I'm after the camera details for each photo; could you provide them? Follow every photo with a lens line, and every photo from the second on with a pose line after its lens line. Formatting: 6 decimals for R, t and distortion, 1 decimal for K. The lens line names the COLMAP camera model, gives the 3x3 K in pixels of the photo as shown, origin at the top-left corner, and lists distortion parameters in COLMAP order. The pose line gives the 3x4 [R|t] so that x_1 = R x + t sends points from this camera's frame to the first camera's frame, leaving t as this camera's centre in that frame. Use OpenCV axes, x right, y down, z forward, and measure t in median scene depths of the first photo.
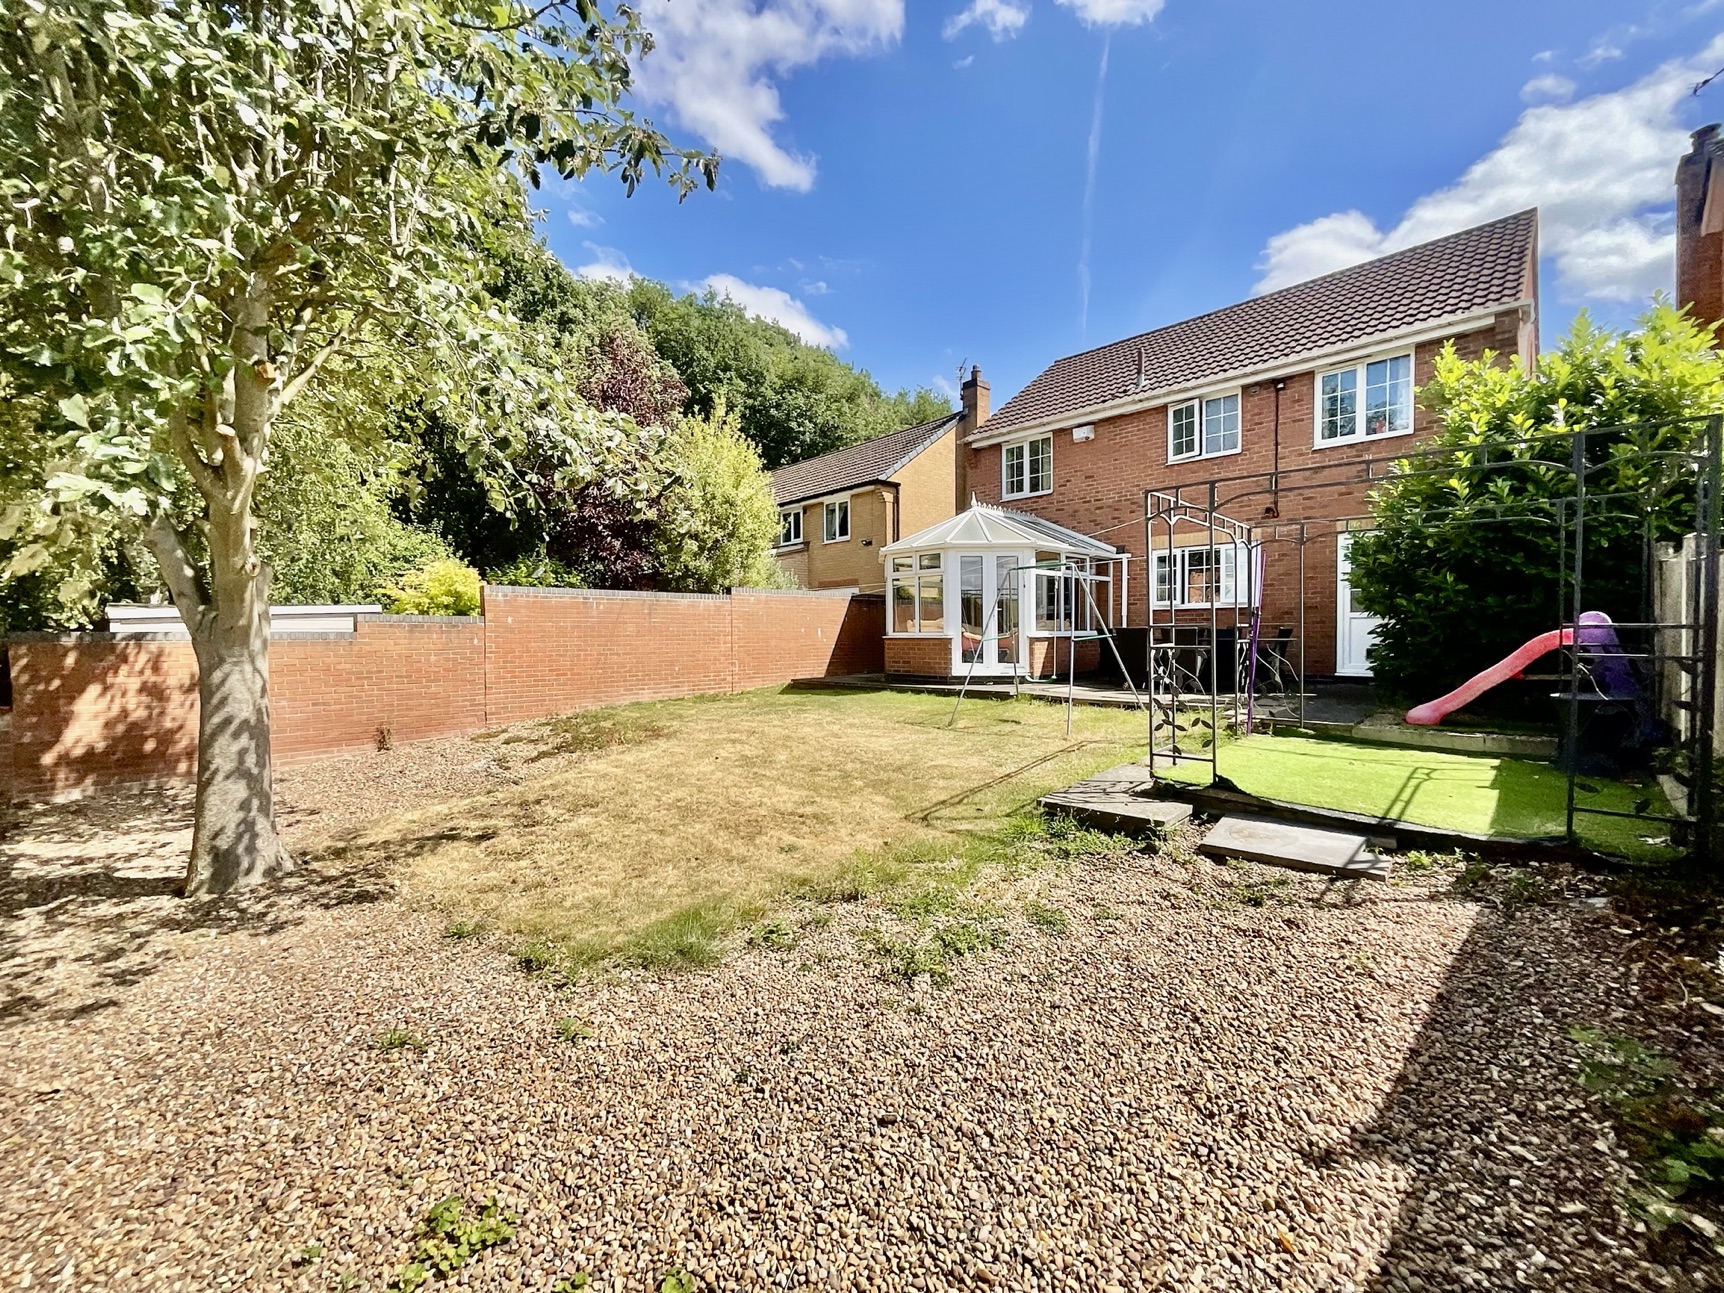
lens RADIAL K [[704.2, 0, 860.5], [0, 704.2, 647.3], [0, 0, 1]] dist [-0.000539, 0.000070]
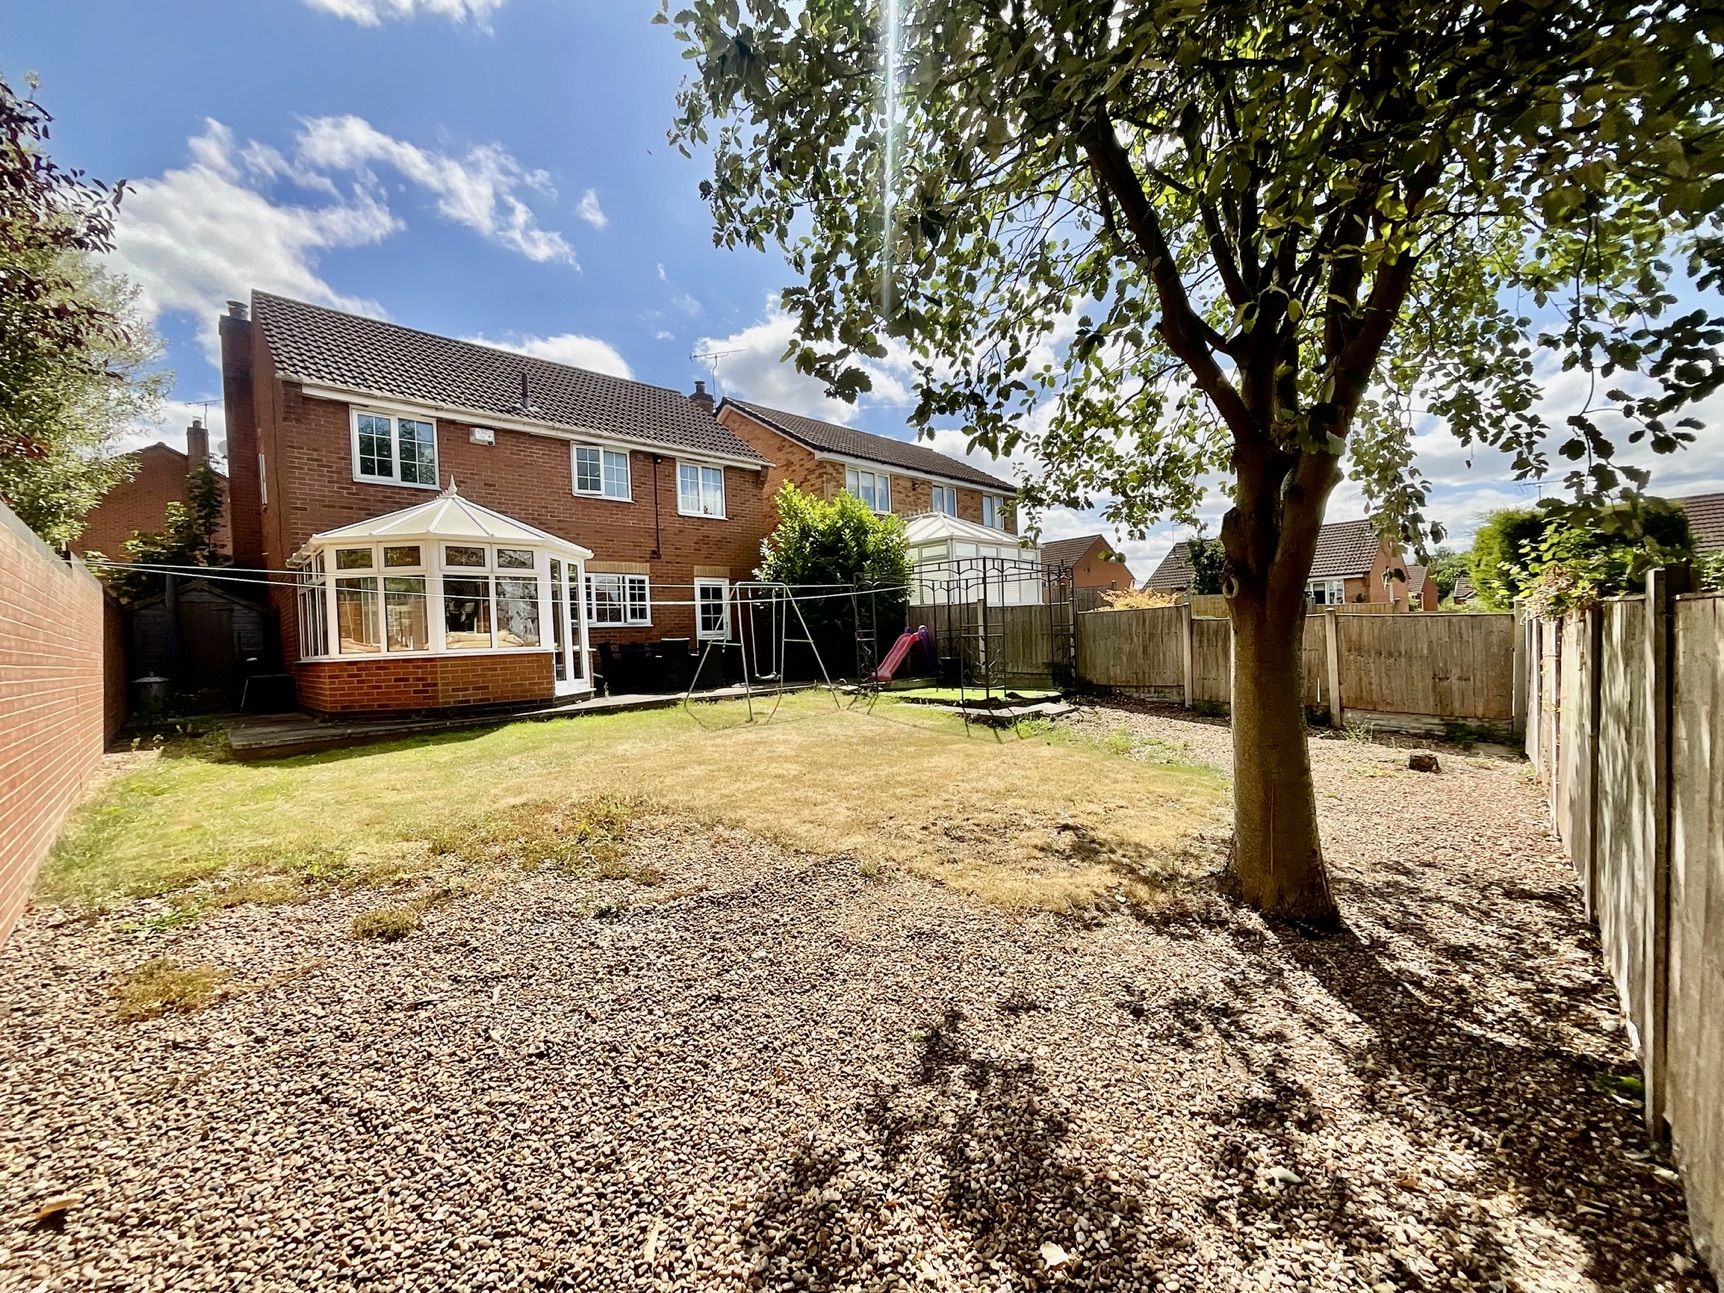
lens RADIAL K [[704.2, 0, 860.5], [0, 704.2, 647.3], [0, 0, 1]] dist [-0.000539, 0.000070]
pose [[-0.019203, -0.000302, 0.999816, -0.716936], [0.073127, 0.997321, 0.001706, 0.006539], [-0.997138, 0.073146, -0.019130, 0.641587]]
